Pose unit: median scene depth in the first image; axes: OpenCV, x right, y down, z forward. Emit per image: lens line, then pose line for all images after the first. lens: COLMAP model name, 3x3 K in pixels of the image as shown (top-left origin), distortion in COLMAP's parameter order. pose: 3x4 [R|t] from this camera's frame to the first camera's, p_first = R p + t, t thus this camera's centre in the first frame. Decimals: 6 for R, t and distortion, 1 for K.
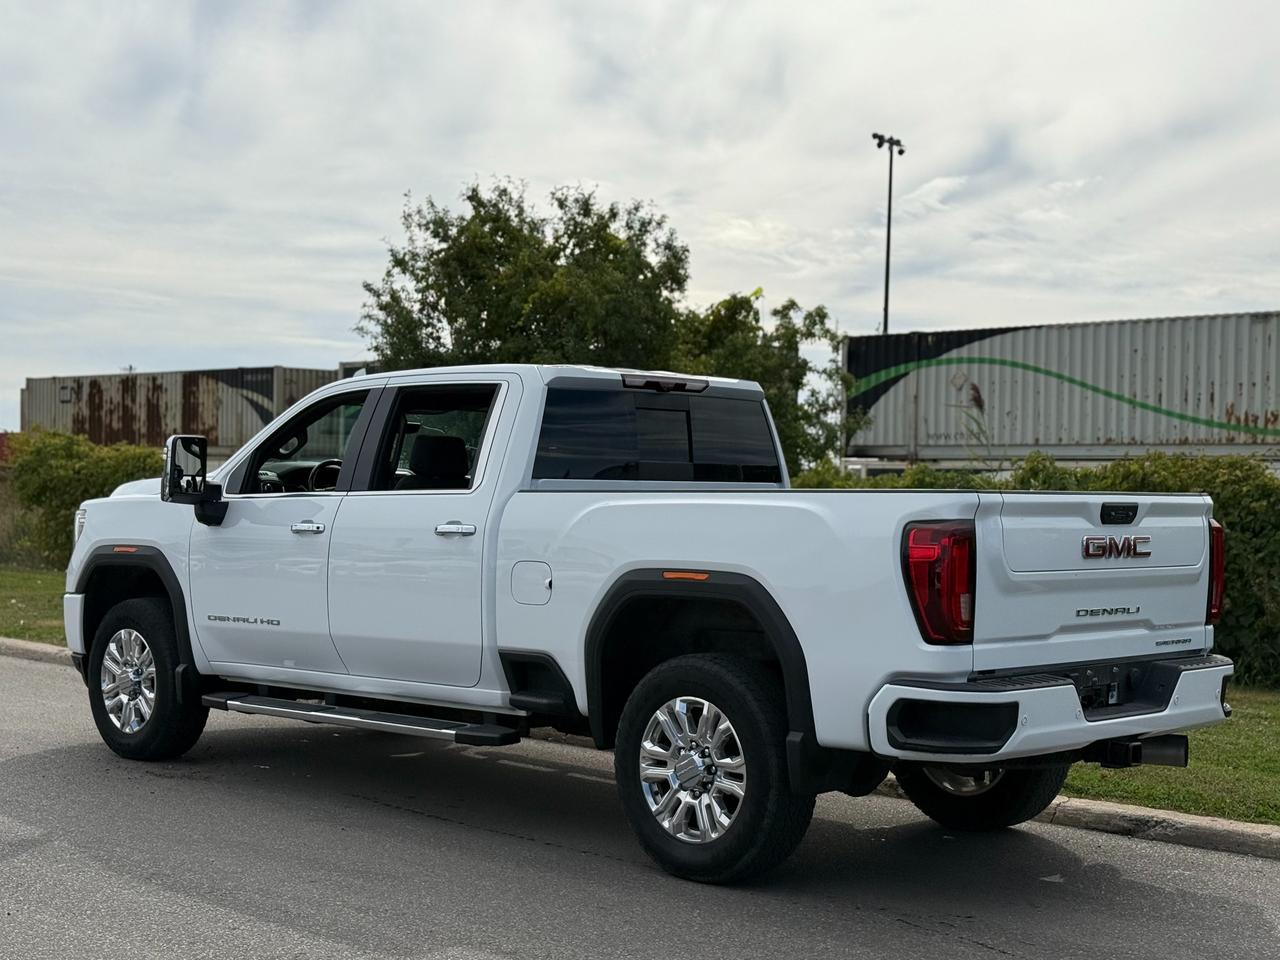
lens RADIAL K [[1784.6, 0, 641.0], [0, 1784.6, 484.1], [0, 0, 1]] dist [0.123022, 0.000000]
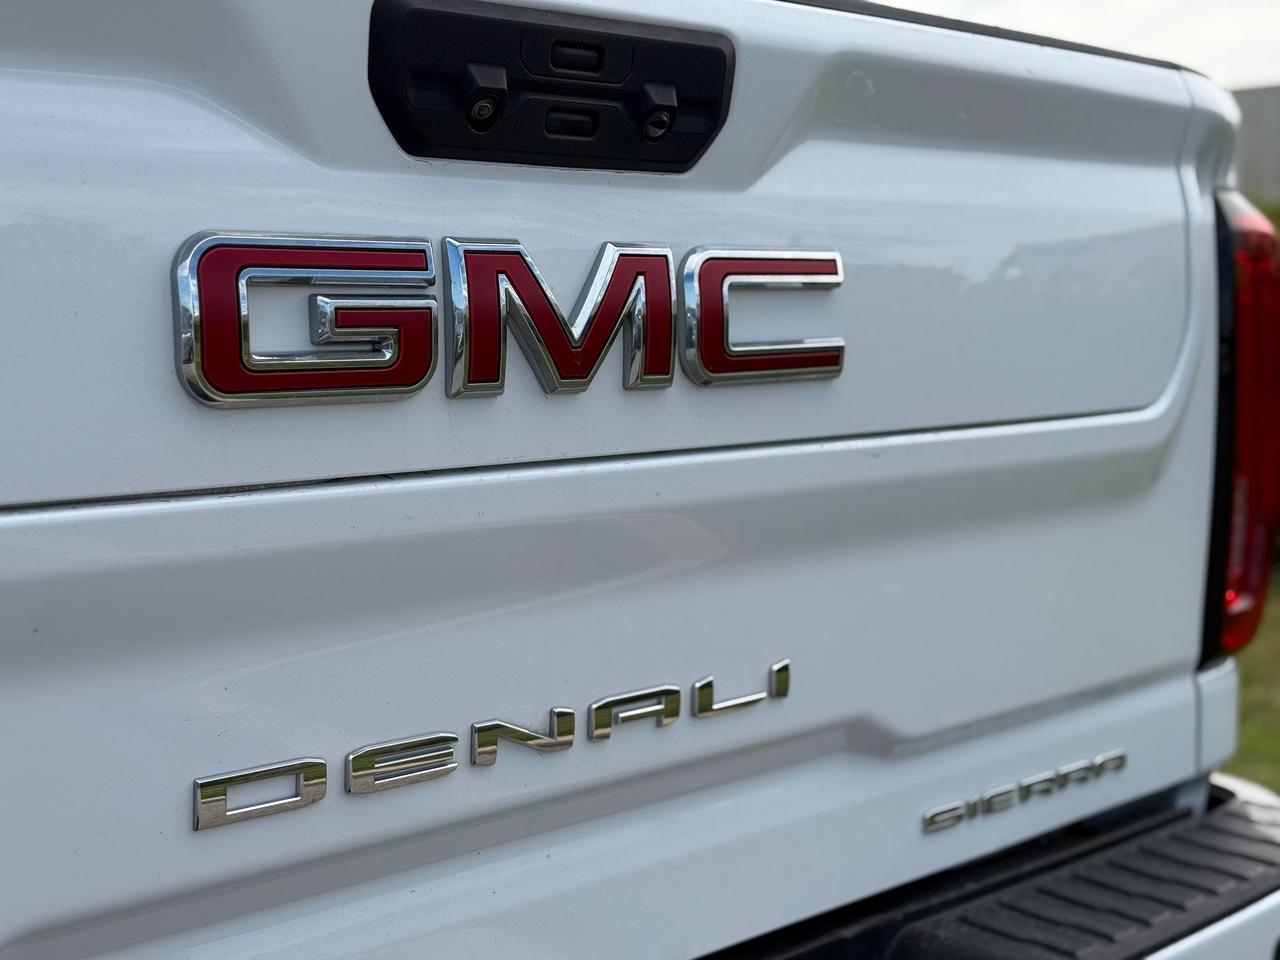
lens RADIAL K [[1784.6, 0, 640.4], [0, 1784.6, 478.5], [0, 0, 1]] dist [0.123022, 0.000000]
pose [[0.999113, -0.019101, -0.037523, 0.274146], [0.022552, 0.995334, 0.093814, 0.034167], [0.035556, -0.094577, 0.994882, 0.844754]]
